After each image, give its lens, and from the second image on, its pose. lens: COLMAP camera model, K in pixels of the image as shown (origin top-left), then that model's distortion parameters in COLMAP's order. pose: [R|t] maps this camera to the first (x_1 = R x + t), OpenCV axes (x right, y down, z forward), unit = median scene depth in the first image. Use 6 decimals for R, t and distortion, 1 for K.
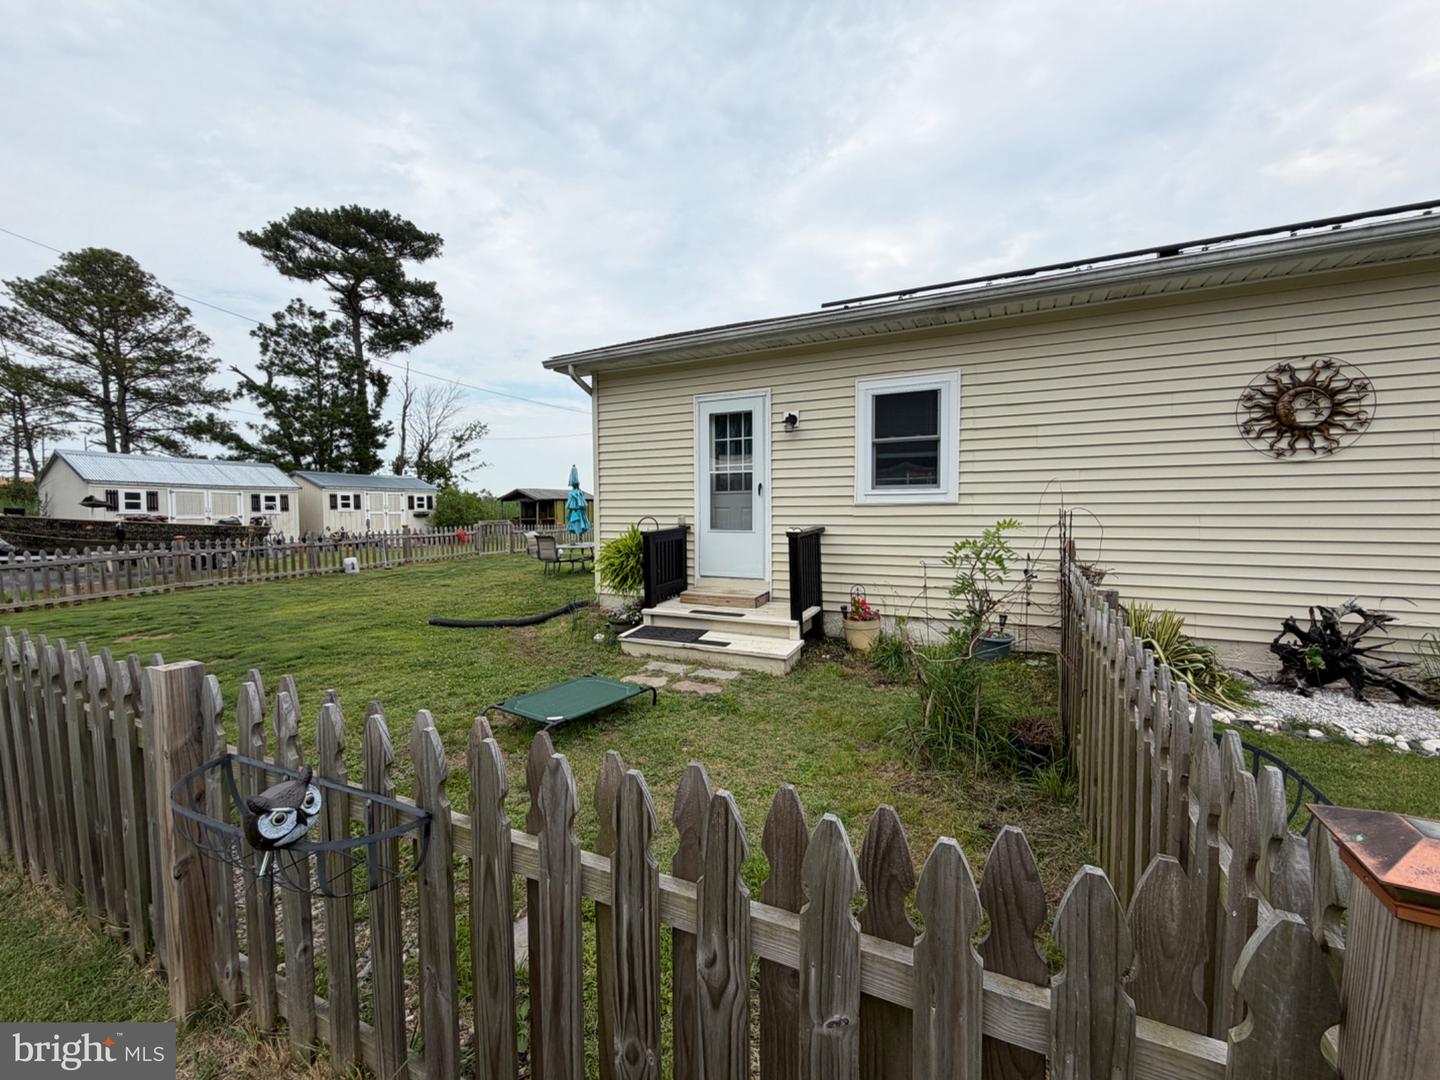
lens RADIAL K [[573.2, 0, 710.9], [0, 573.2, 540.3], [0, 0, 1]] dist [-0.000149, 0.000089]
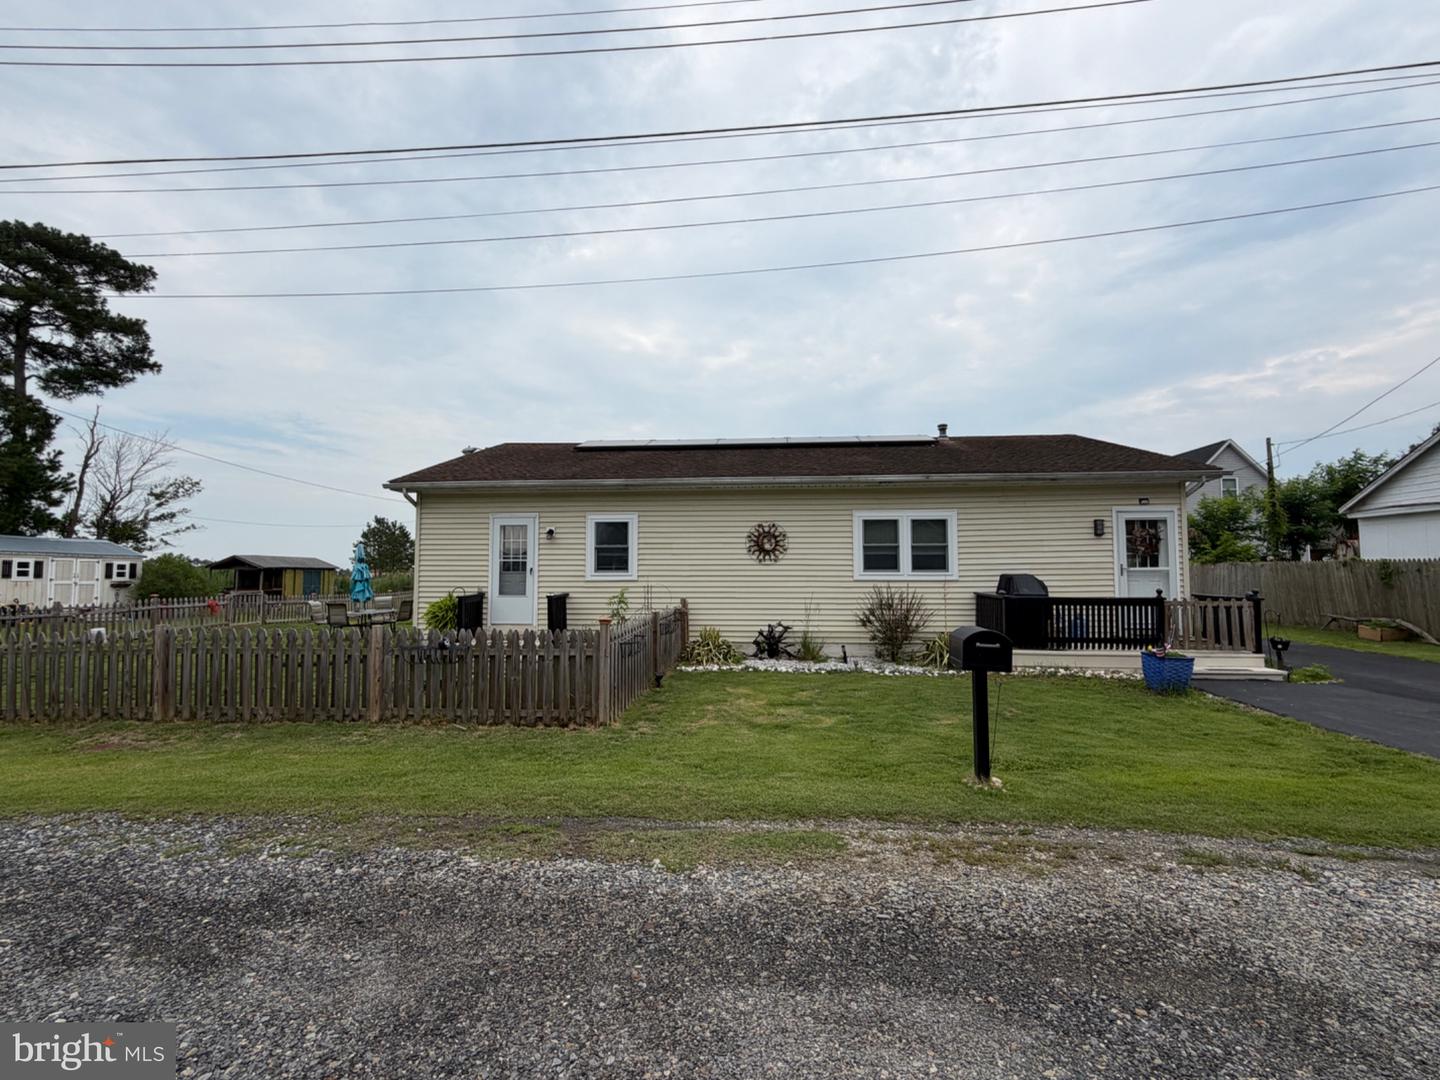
lens RADIAL K [[635.9, 0, 716.3], [0, 635.9, 539.9], [0, 0, 1]] dist [0.000852, -0.000517]
pose [[0.927090, 0.029794, 0.373652, -0.042518], [0.014057, 0.993371, -0.114086, 0.015785], [-0.374575, 0.111020, 0.920526, -0.357857]]
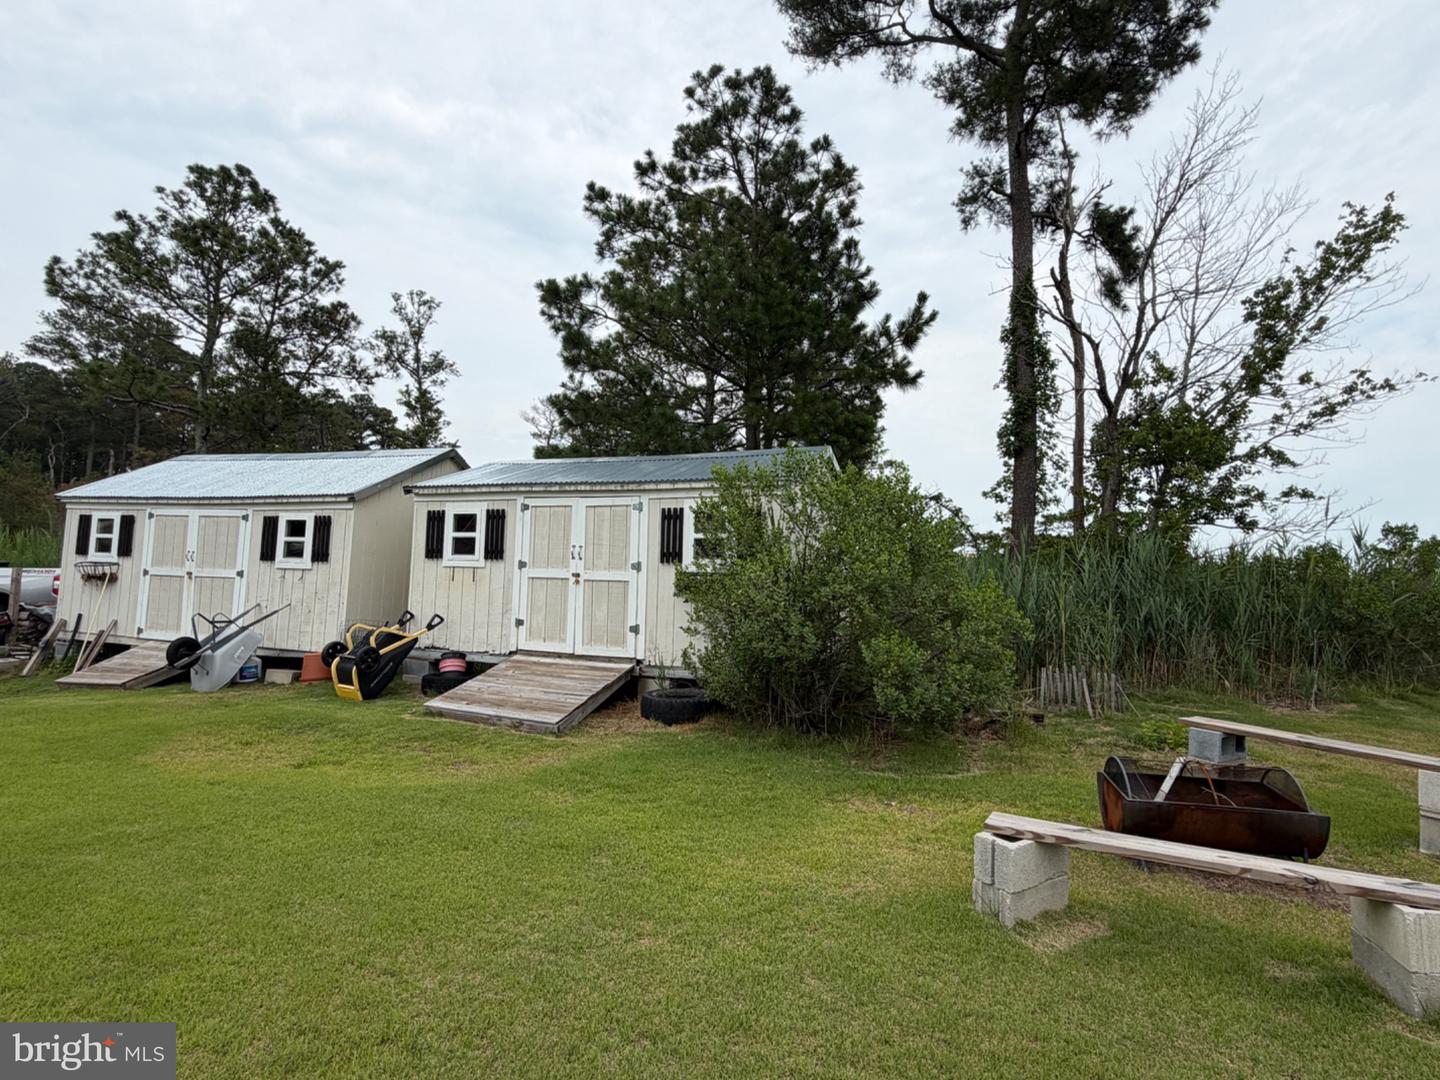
lens RADIAL K [[757.2, 0, 723.6], [0, 757.2, 542.2], [0, 0, 1]] dist [0.001767, 0.000047]
pose [[0.133604, 0.007829, -0.991004, -0.279545], [-0.060825, 0.998148, -0.000315, -0.094631], [0.989166, 0.060320, 0.133833, 1.434055]]
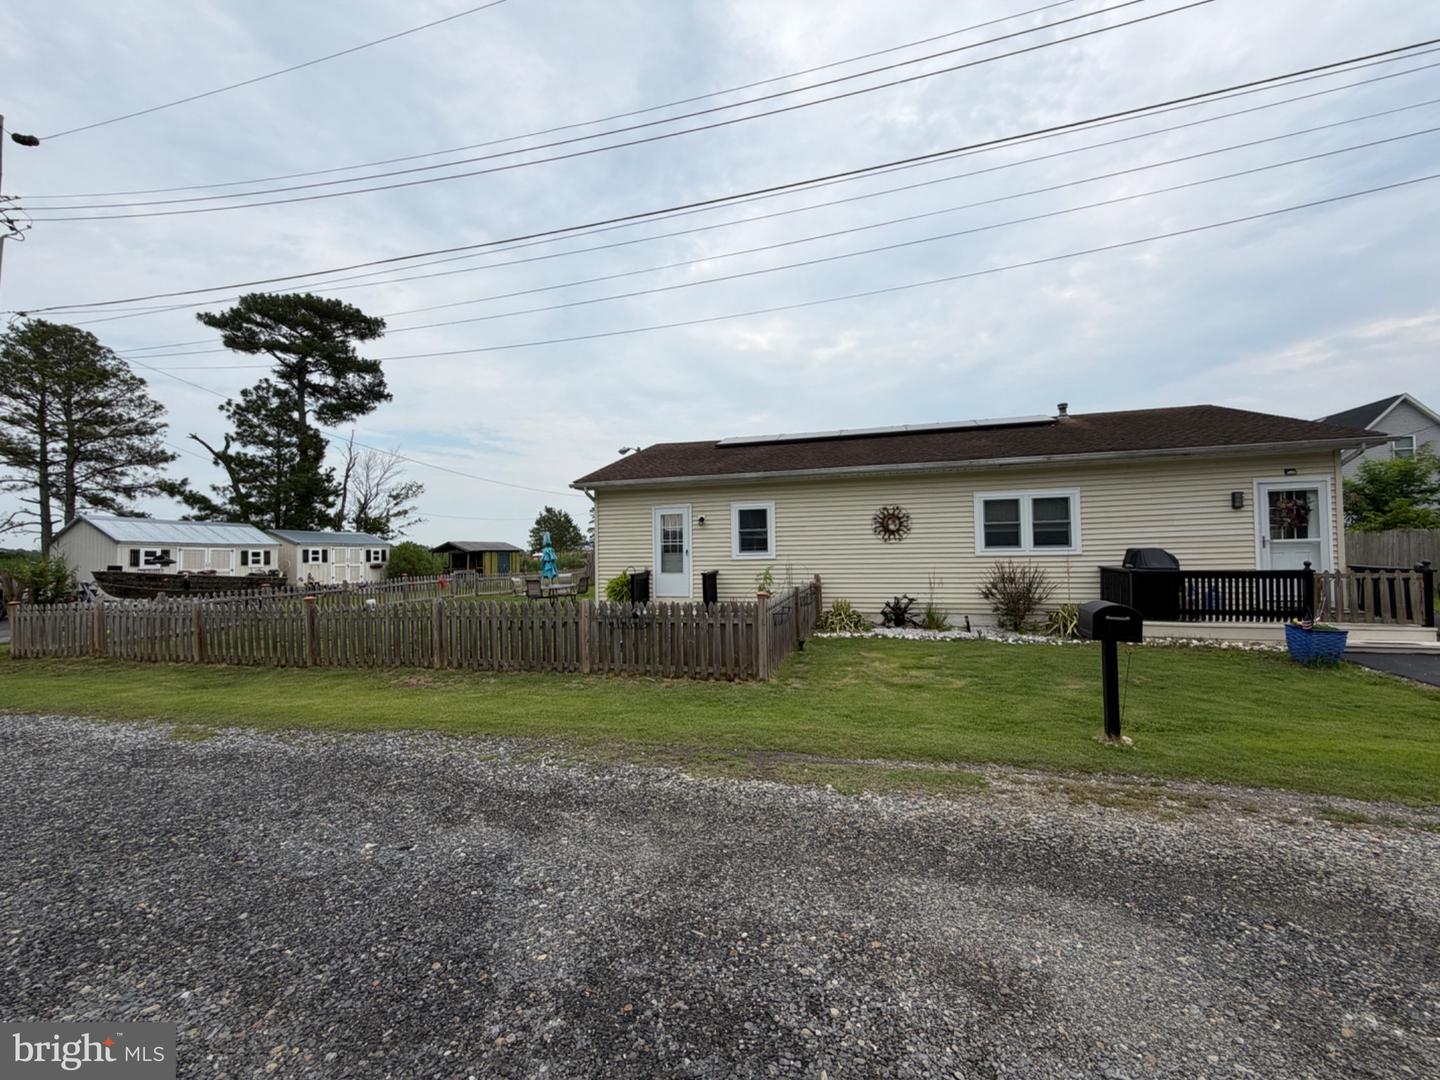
lens RADIAL K [[573.2, 0, 715.0], [0, 573.2, 539.2], [0, 0, 1]] dist [-0.000149, 0.000089]
pose [[0.983163, -0.003522, 0.182694, -0.070336], [0.018817, 0.996450, -0.082053, 0.012384], [-0.181757, 0.084110, 0.979740, -0.381765]]
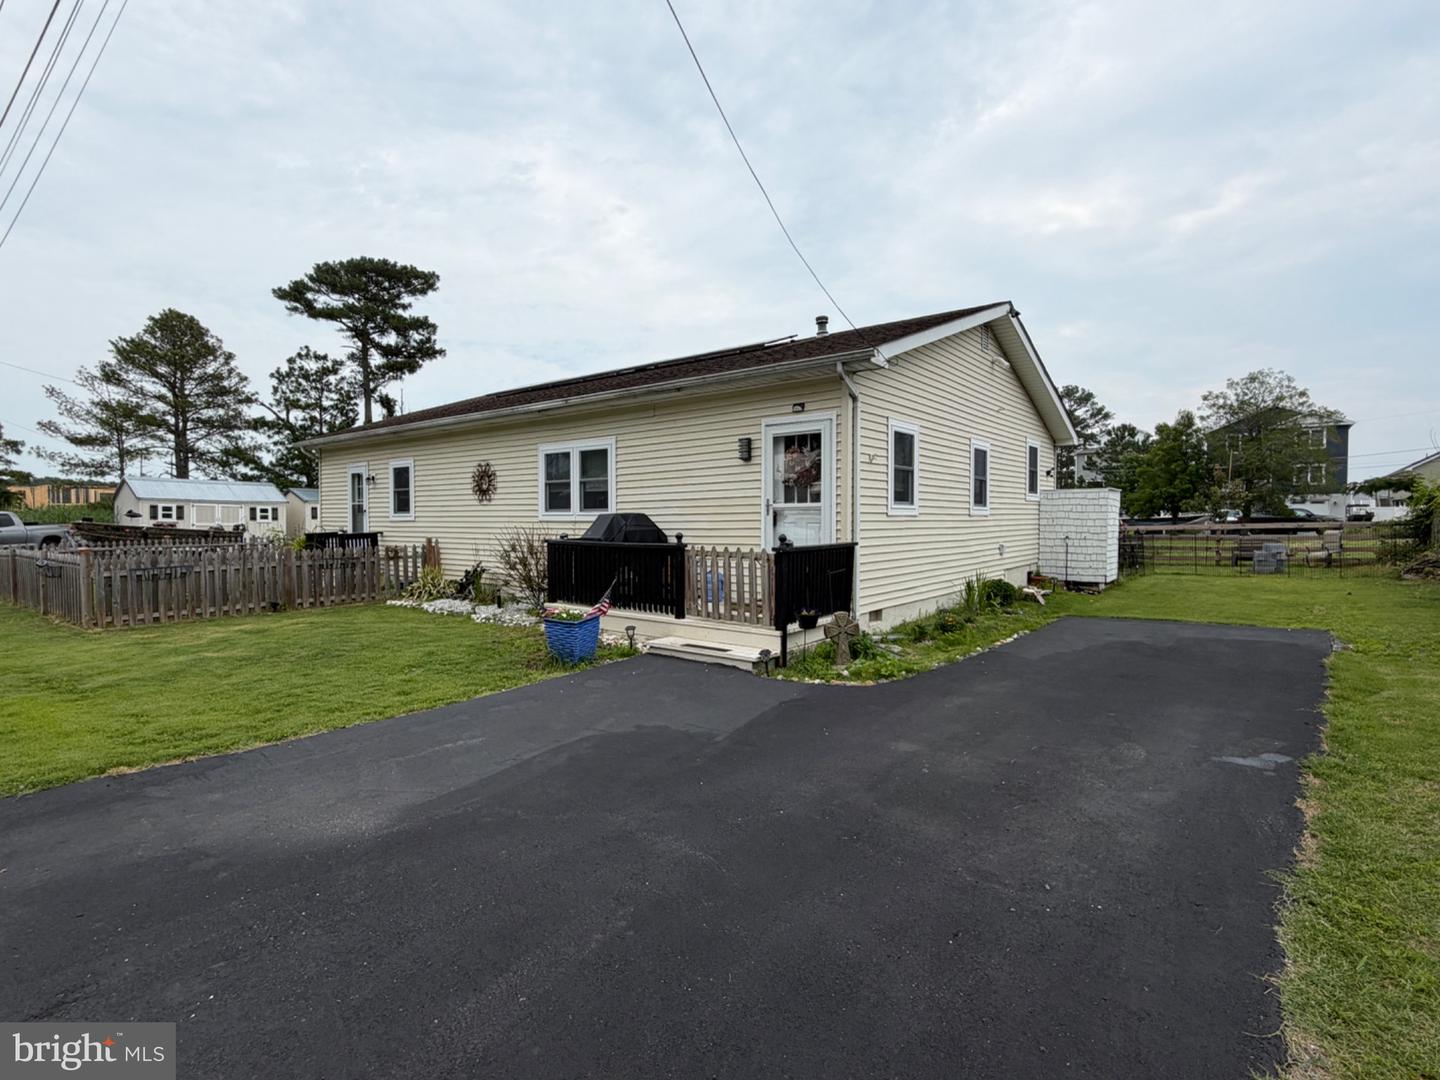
lens RADIAL K [[701.3, 0, 718.0], [0, 701.3, 546.8], [0, 0, 1]] dist [0.001388, -0.000463]
pose [[0.980260, 0.014384, -0.197190, 0.659766], [-0.017195, 0.999773, -0.012553, 0.014319], [0.196965, 0.015696, 0.980285, -0.424166]]
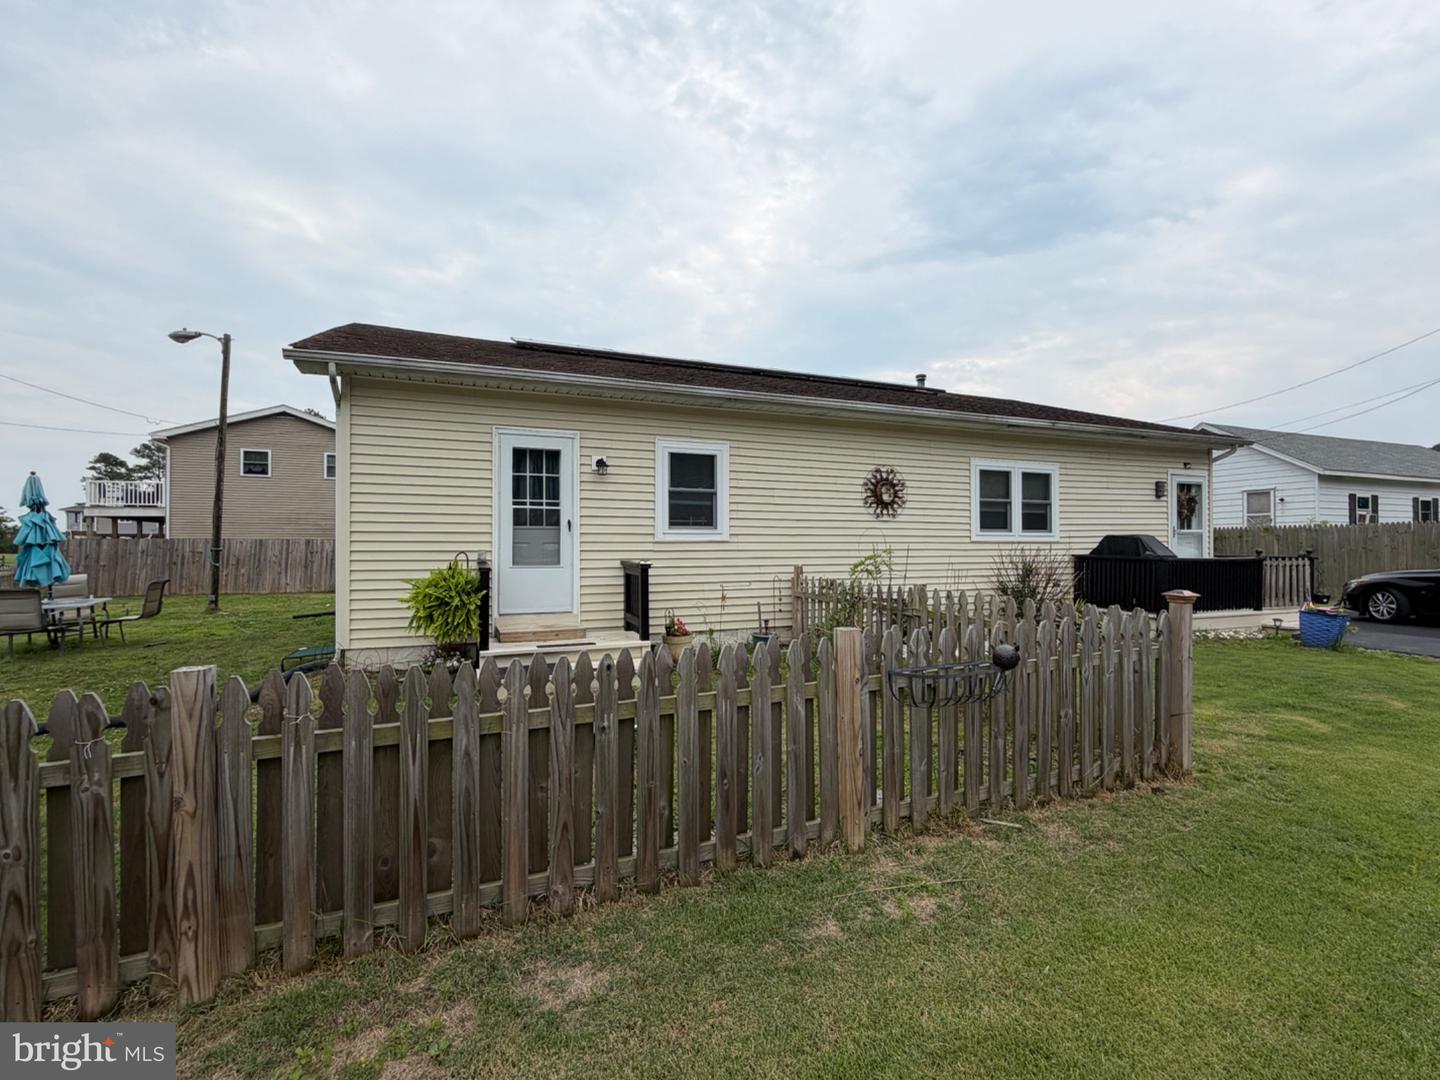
lens RADIAL K [[674.5, 0, 734.7], [0, 674.5, 542.2], [0, 0, 1]] dist [-0.001061, 0.003116]
pose [[0.639678, 0.011659, 0.768554, -0.248526], [0.039558, 0.998061, -0.048066, 0.004278], [-0.767624, 0.061149, 0.637976, -0.003643]]
